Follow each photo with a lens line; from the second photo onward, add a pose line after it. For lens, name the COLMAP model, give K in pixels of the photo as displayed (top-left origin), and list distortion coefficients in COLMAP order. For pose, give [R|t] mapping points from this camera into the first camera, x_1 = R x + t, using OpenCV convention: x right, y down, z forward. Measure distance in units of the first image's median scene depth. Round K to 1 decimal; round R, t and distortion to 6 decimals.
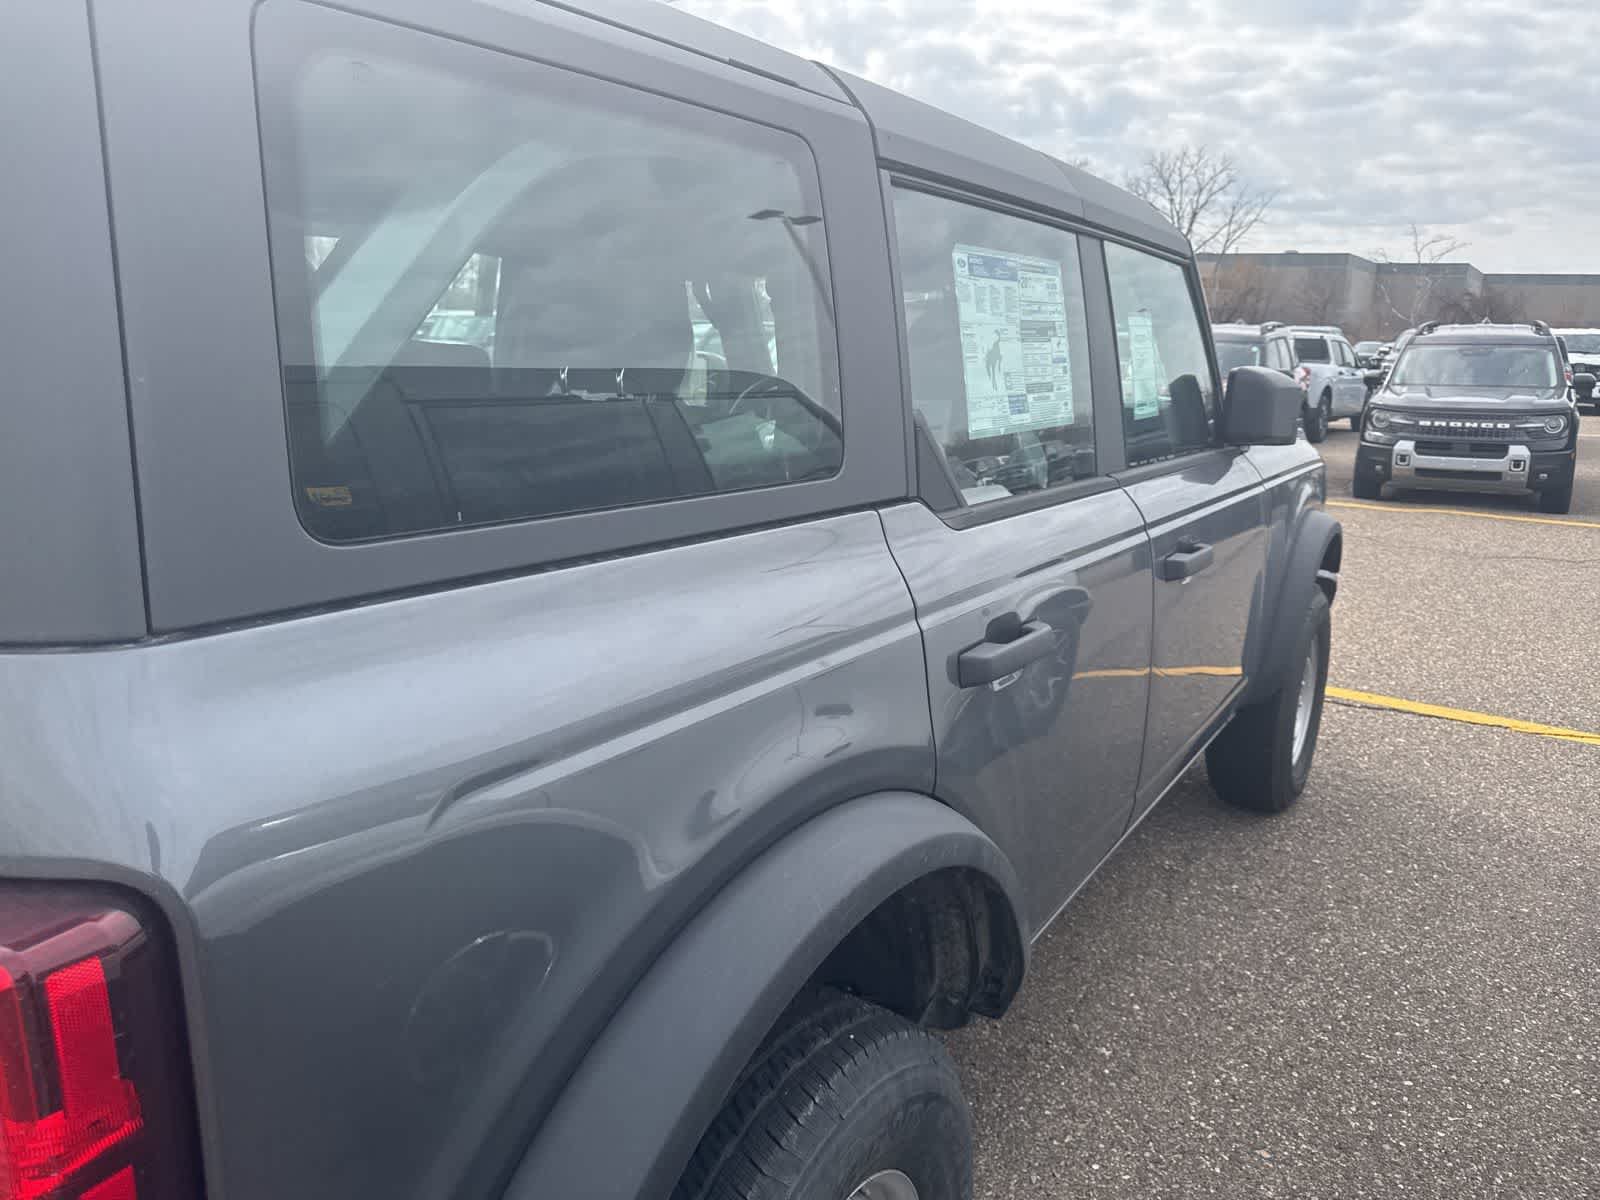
lens RADIAL K [[1139.0, 0, 808.5], [0, 1139.0, 599.5], [0, 0, 1]] dist [0.015525, -0.014393]
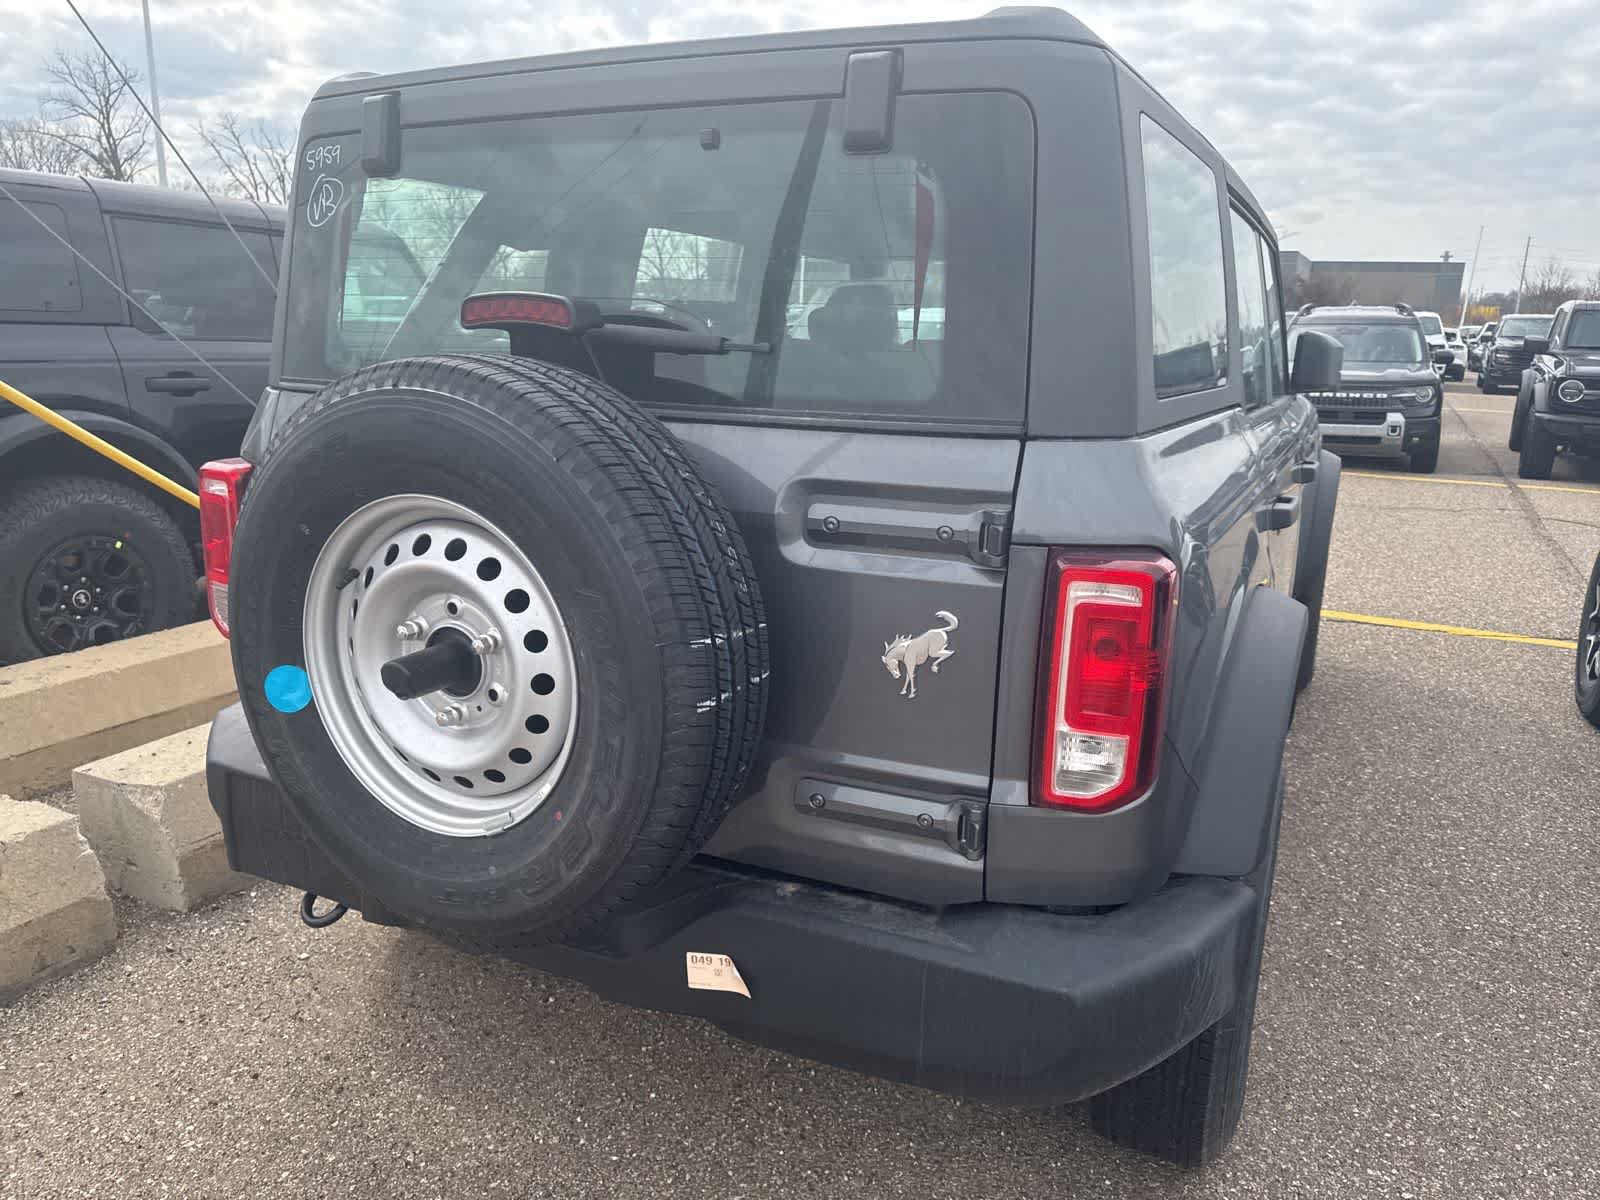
lens RADIAL K [[1137.1, 0, 792.8], [0, 1137.1, 599.7], [0, 0, 1]] dist [0.026947, -0.028311]
pose [[0.994071, -0.026347, 0.105495, -0.331109], [0.024993, 0.999588, 0.014135, 0.066454], [-0.105824, -0.011415, 0.994319, -0.225724]]
